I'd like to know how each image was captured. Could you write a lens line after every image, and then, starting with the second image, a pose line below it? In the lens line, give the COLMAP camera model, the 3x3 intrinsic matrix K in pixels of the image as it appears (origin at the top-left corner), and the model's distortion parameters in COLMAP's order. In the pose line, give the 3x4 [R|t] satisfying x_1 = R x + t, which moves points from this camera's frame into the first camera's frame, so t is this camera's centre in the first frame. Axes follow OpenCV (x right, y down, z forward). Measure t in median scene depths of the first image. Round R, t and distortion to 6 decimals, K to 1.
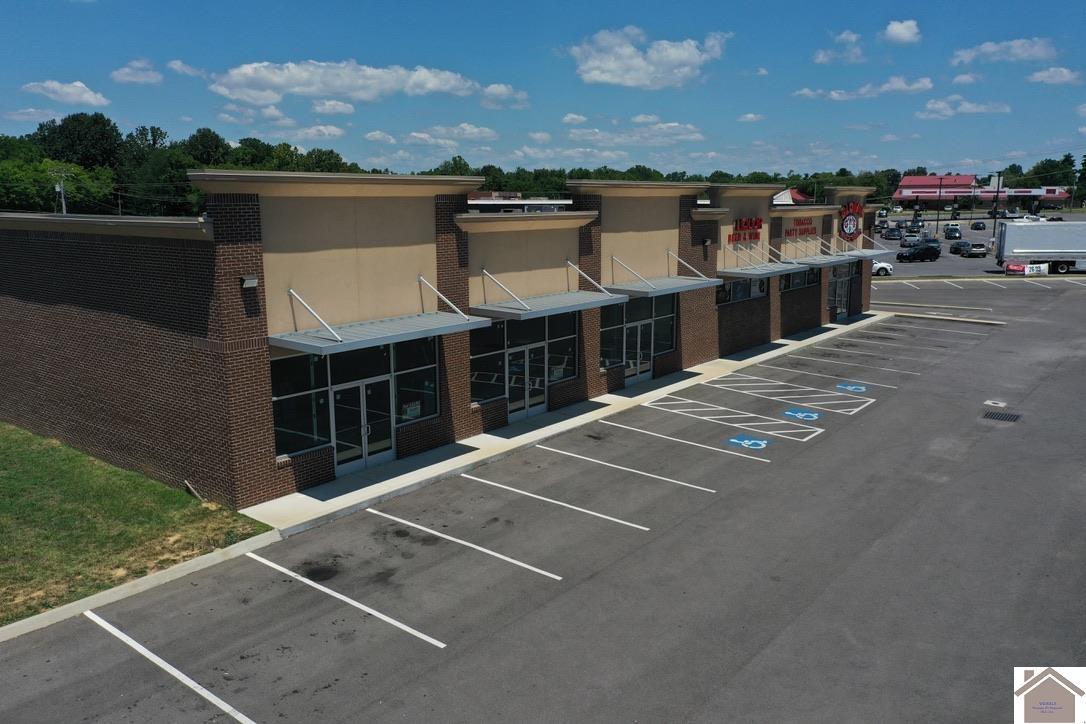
lens RADIAL K [[877.2, 0, 540.7], [0, 877.2, 366.7], [0, 0, 1]] dist [0.007387, -0.004655]
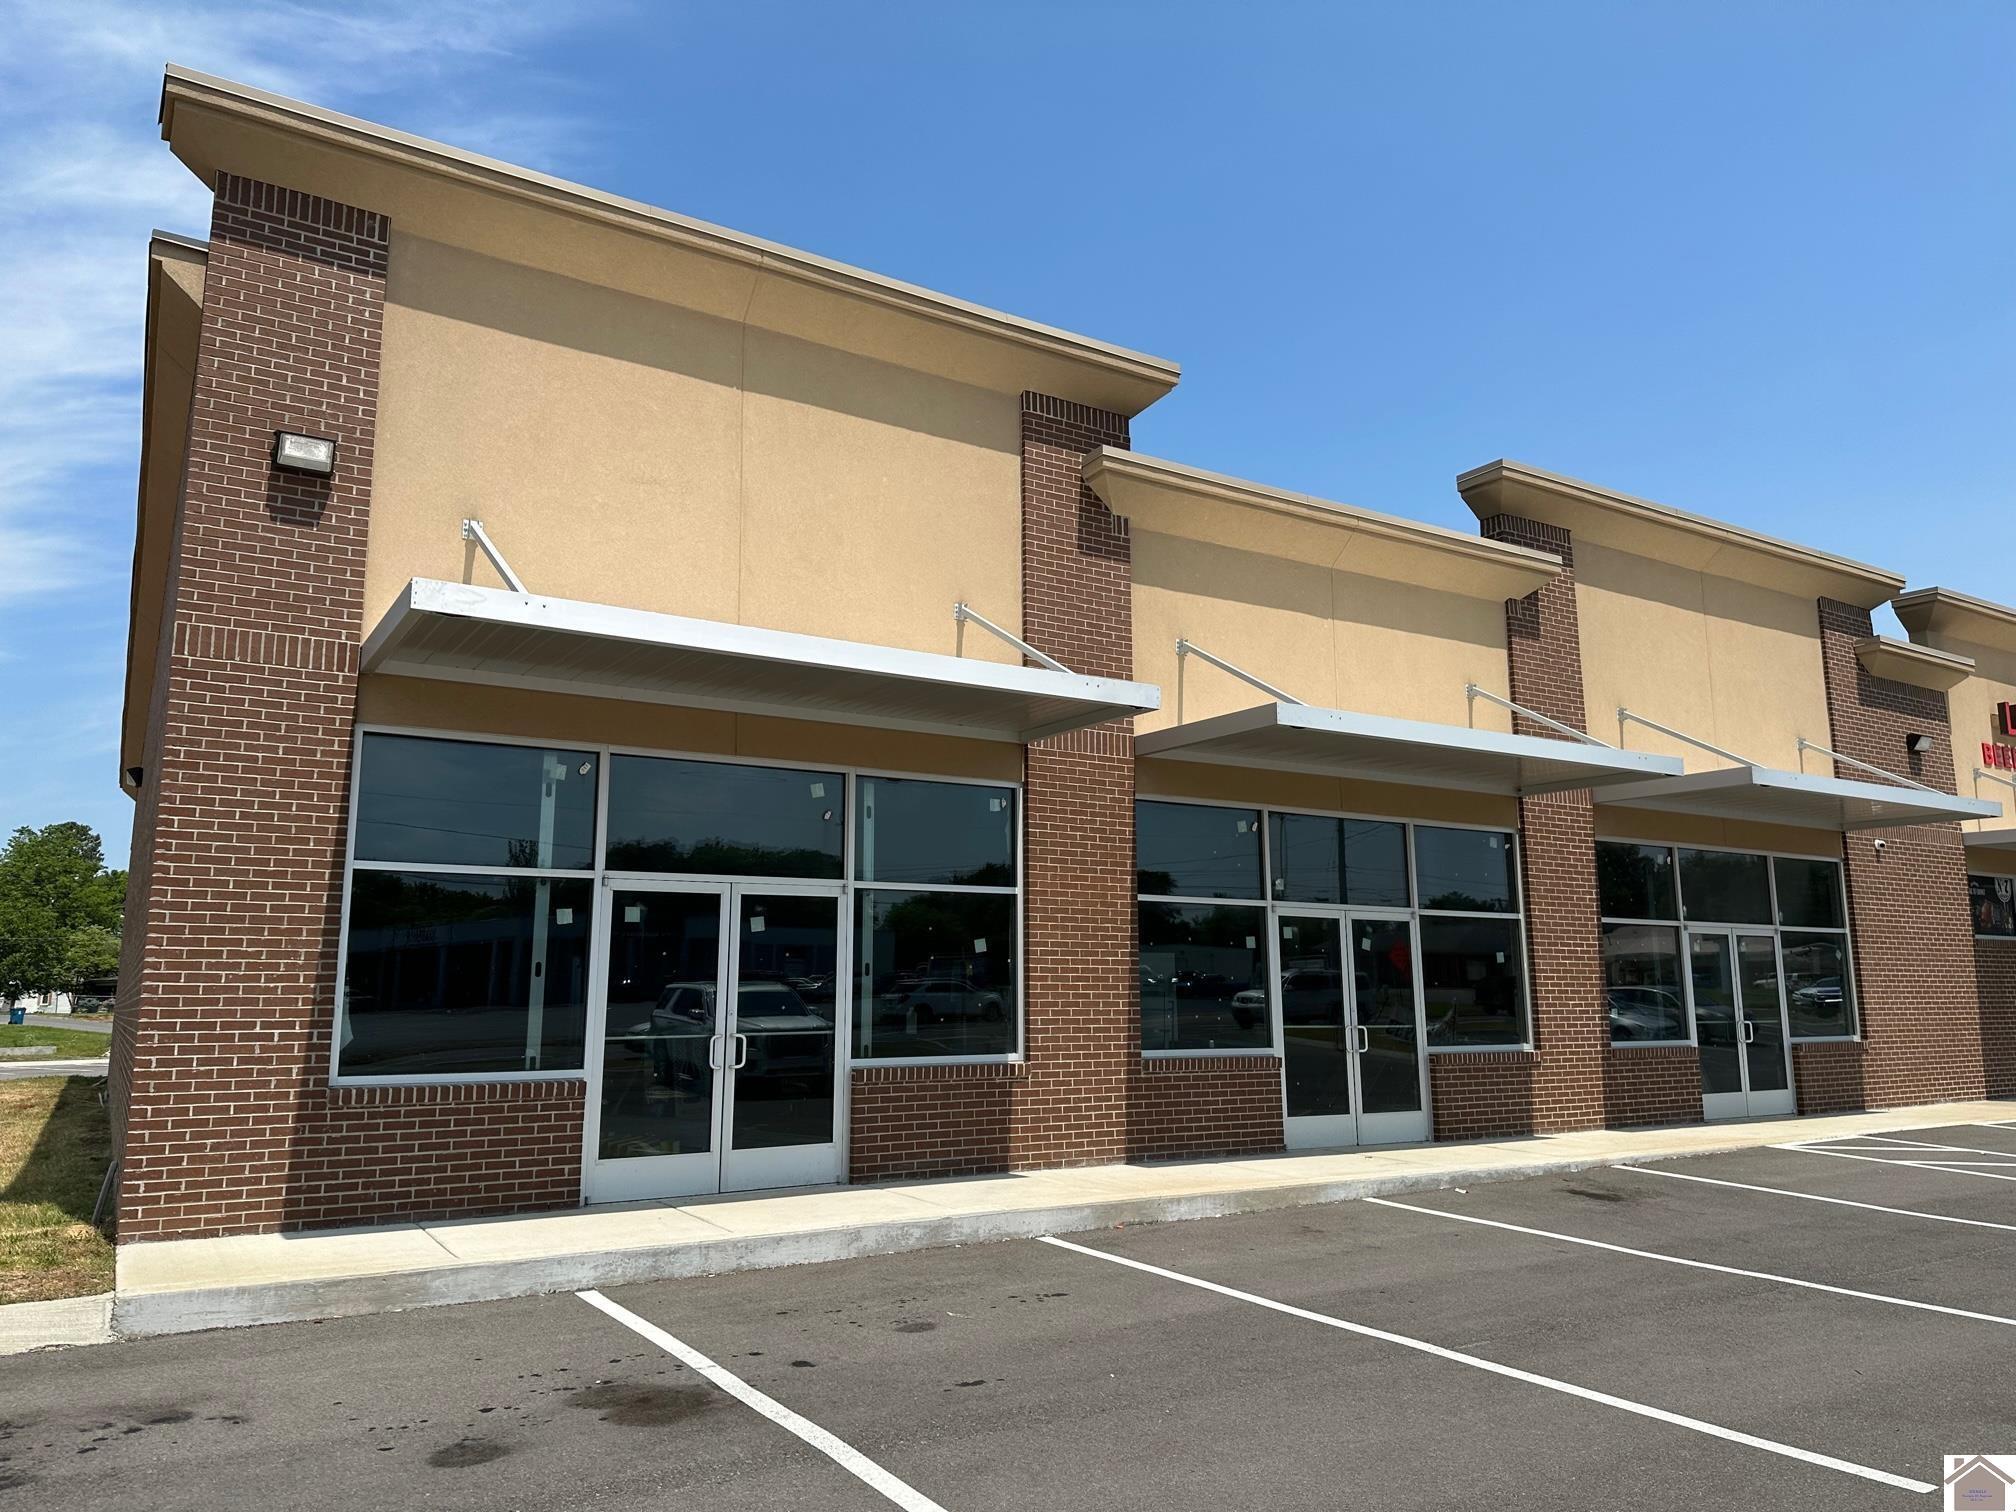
lens RADIAL K [[1410.4, 0, 996.0], [0, 1410.4, 755.8], [0, 0, 1]] dist [0.045912, -0.072594]
pose [[0.940685, -0.063102, -0.333361, 0.048987], [-0.060596, 0.935507, -0.348074, 0.138111], [0.333825, 0.347628, 0.876194, 0.572250]]
